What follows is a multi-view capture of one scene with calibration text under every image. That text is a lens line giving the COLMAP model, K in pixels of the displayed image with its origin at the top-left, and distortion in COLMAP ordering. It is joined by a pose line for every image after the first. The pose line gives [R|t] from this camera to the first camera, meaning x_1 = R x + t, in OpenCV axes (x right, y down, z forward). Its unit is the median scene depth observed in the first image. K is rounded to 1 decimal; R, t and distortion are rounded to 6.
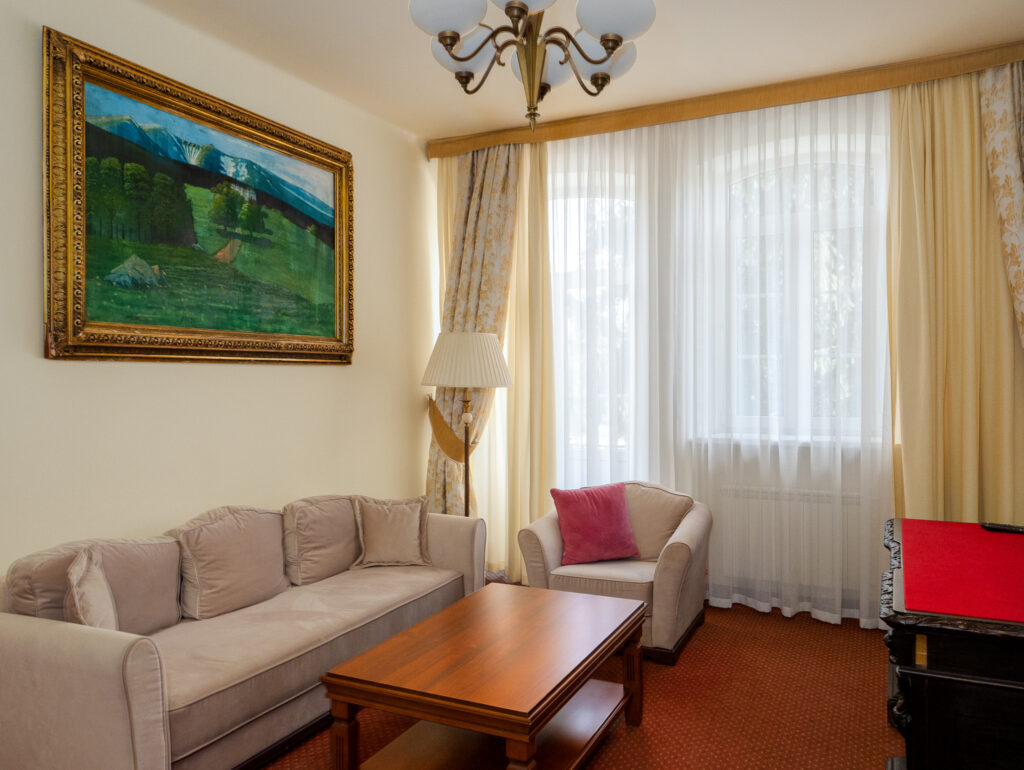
lens RADIAL K [[762.6, 0, 512.0], [0, 762.6, 385.0], [0, 0, 1]] dist [0.005639, 0.007543]
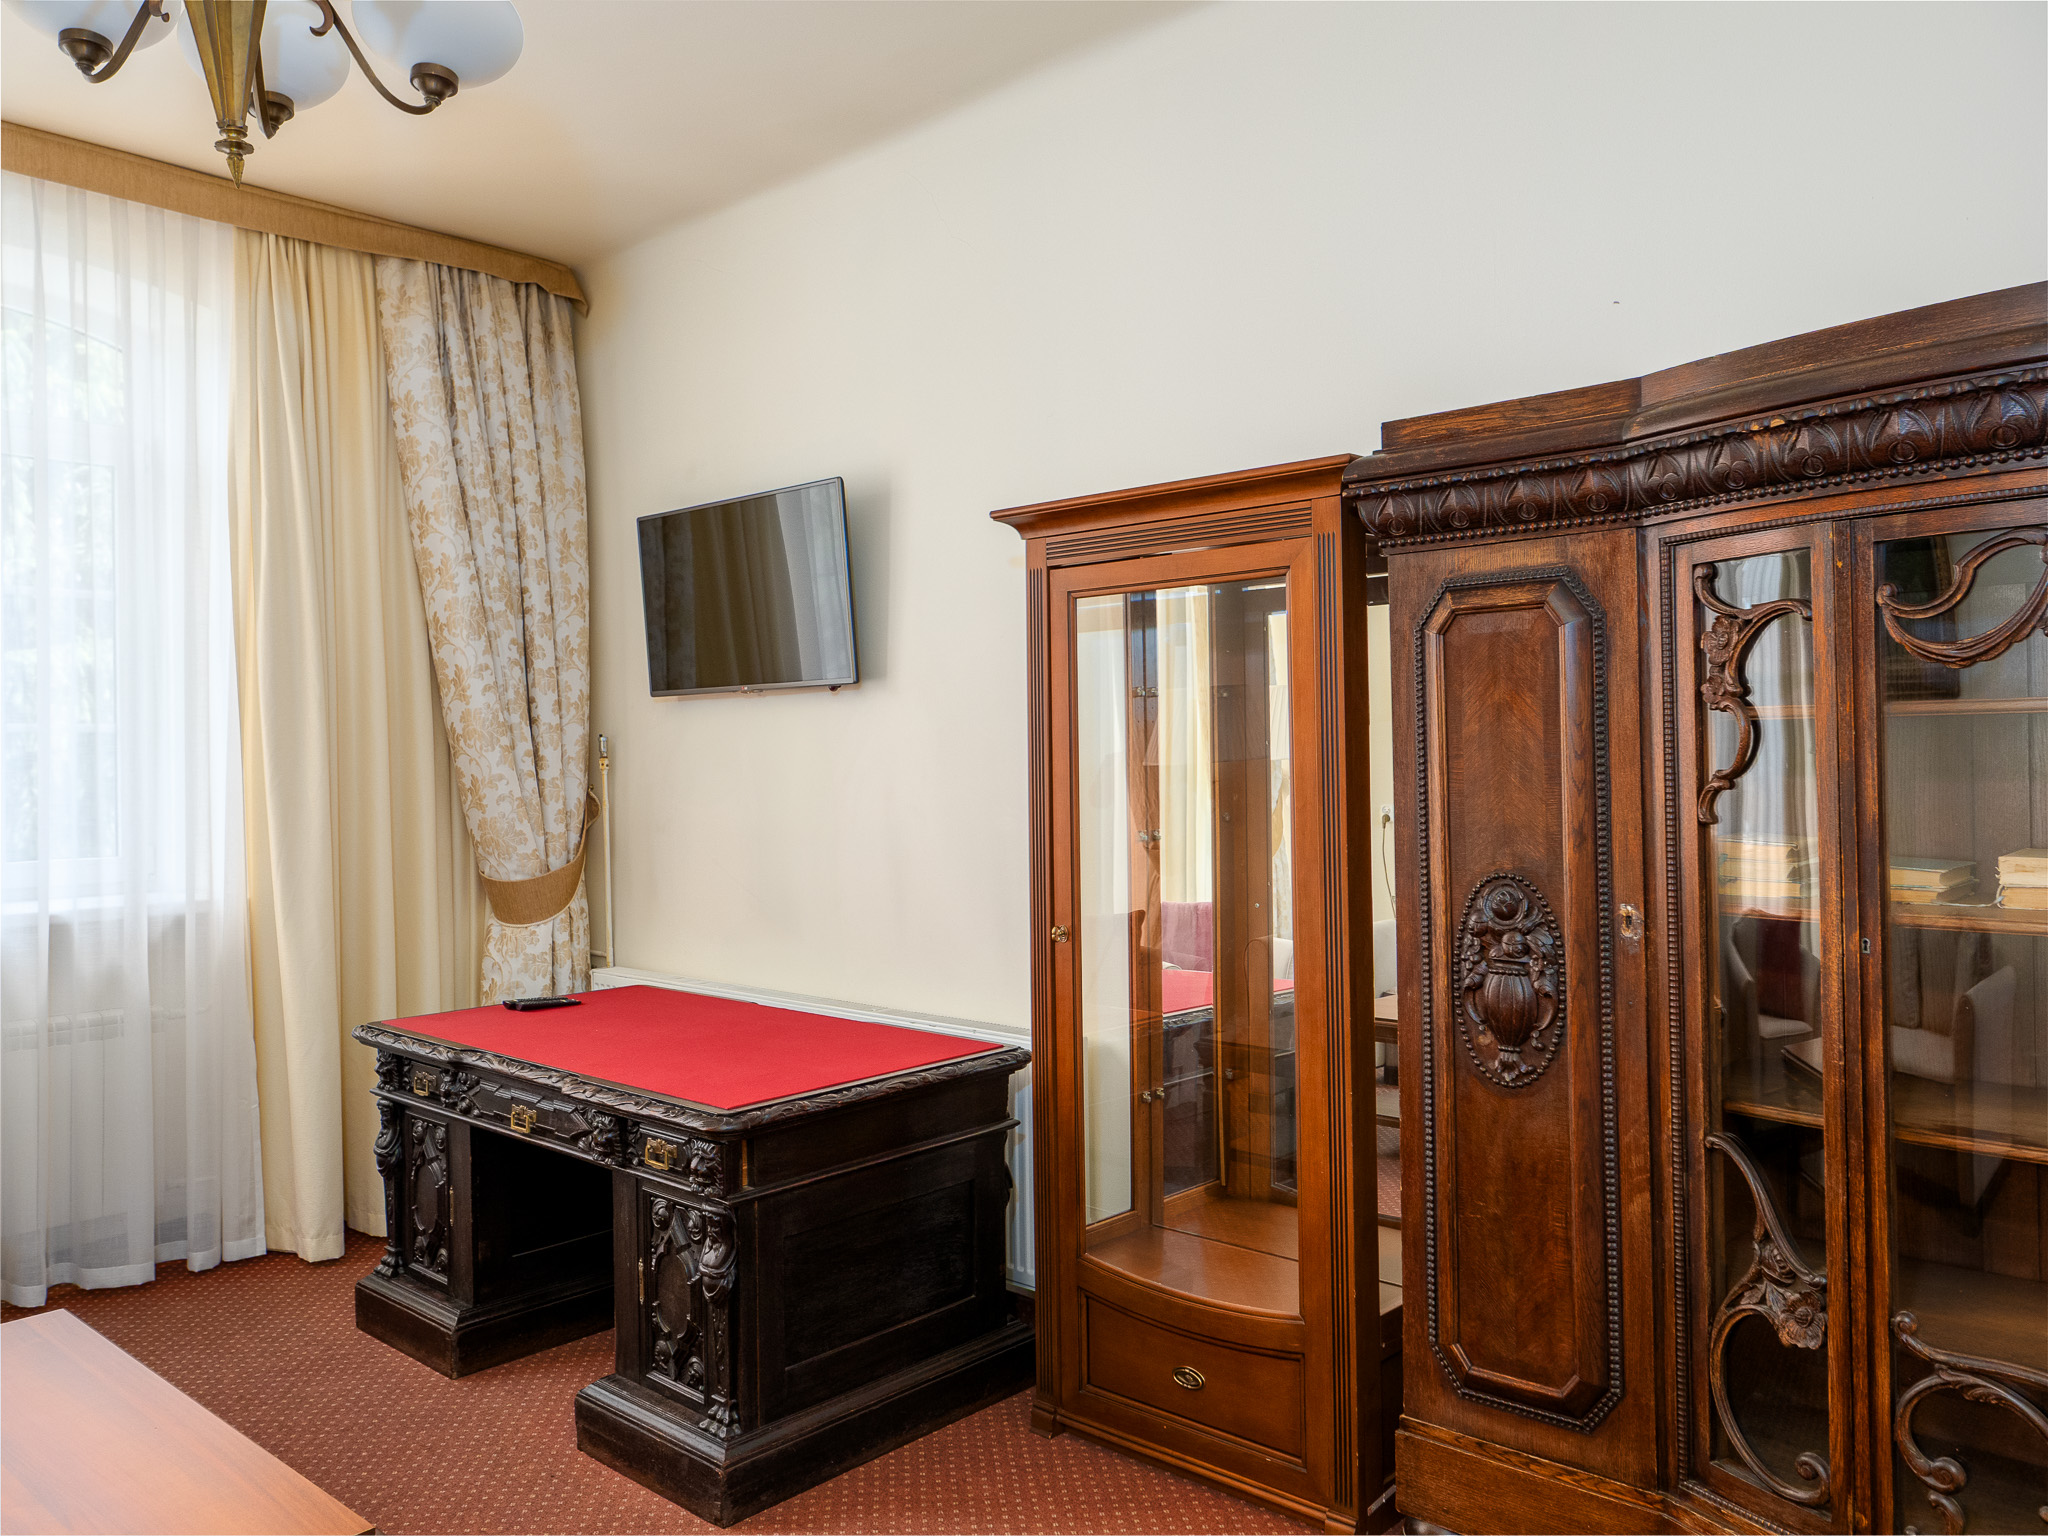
lens RADIAL K [[1528.9, 0, 1026.6], [0, 1528.9, 746.4], [0, 0, 1]] dist [0.003575, 0.001384]
pose [[0.289026, 0.011415, 0.957253, -0.369713], [0.021515, 0.999599, -0.018416, 0.003276], [-0.957079, 0.025919, 0.288664, 0.188034]]
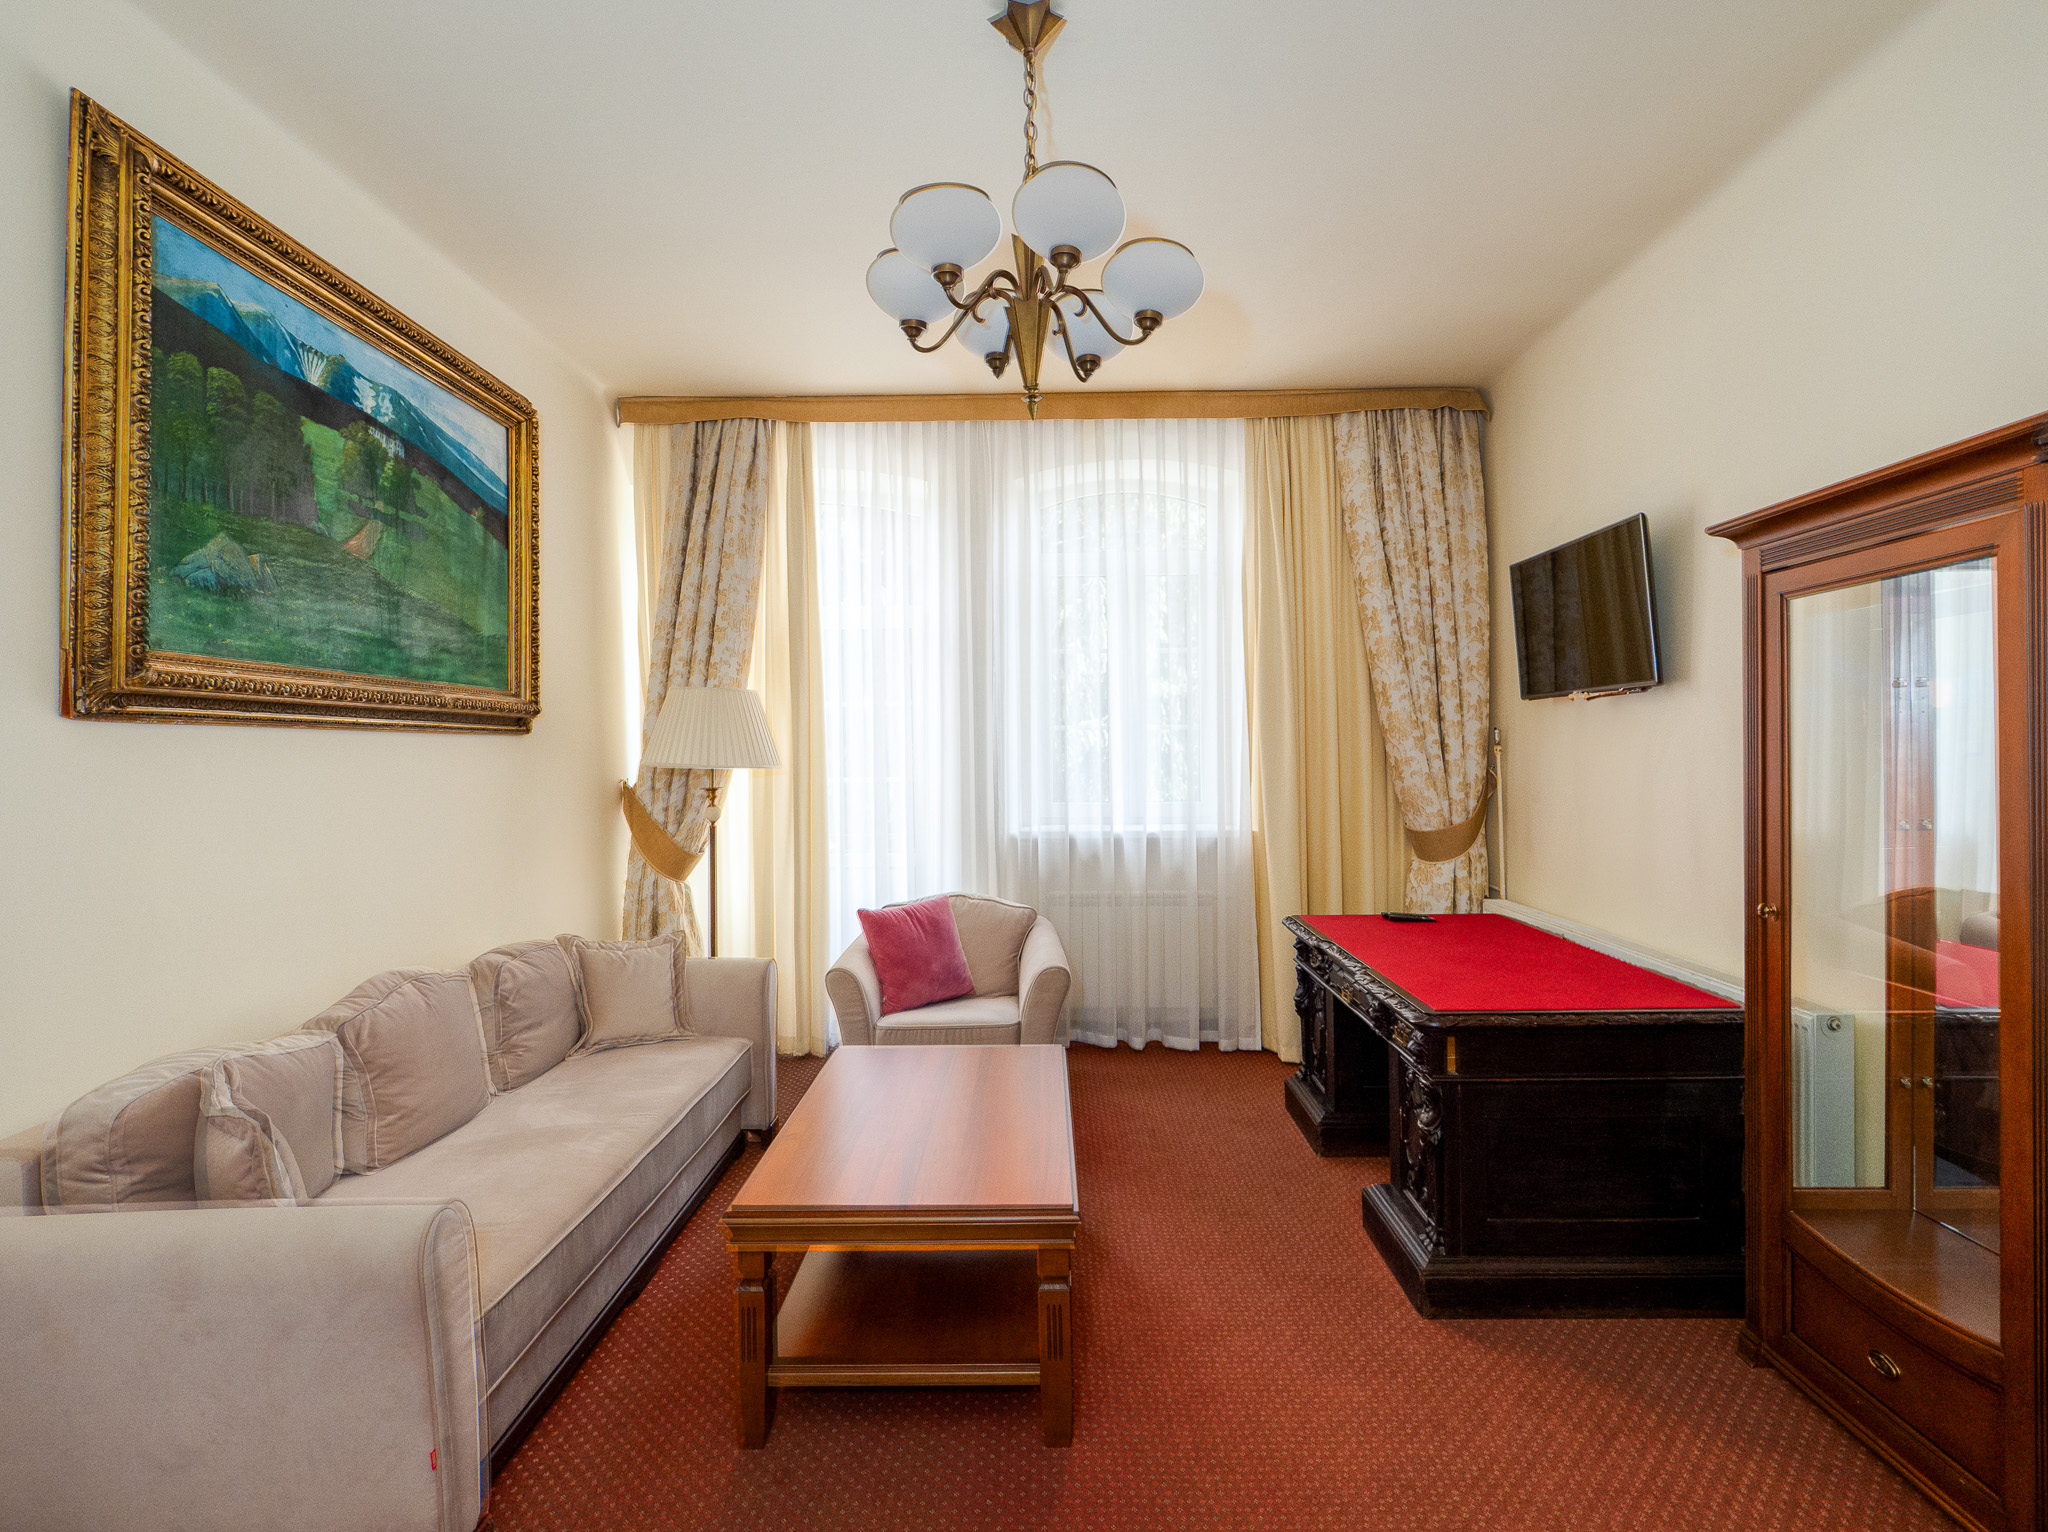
lens RADIAL K [[1037.1, 0, 1027.1], [0, 1037.1, 757.1], [0, 0, 1]] dist [0.000240, -0.000478]
pose [[0.905180, -0.001467, 0.425027, -0.233101], [0.005598, 0.999948, -0.008470, 0.002377], [-0.424992, 0.010046, 0.905141, 0.055767]]
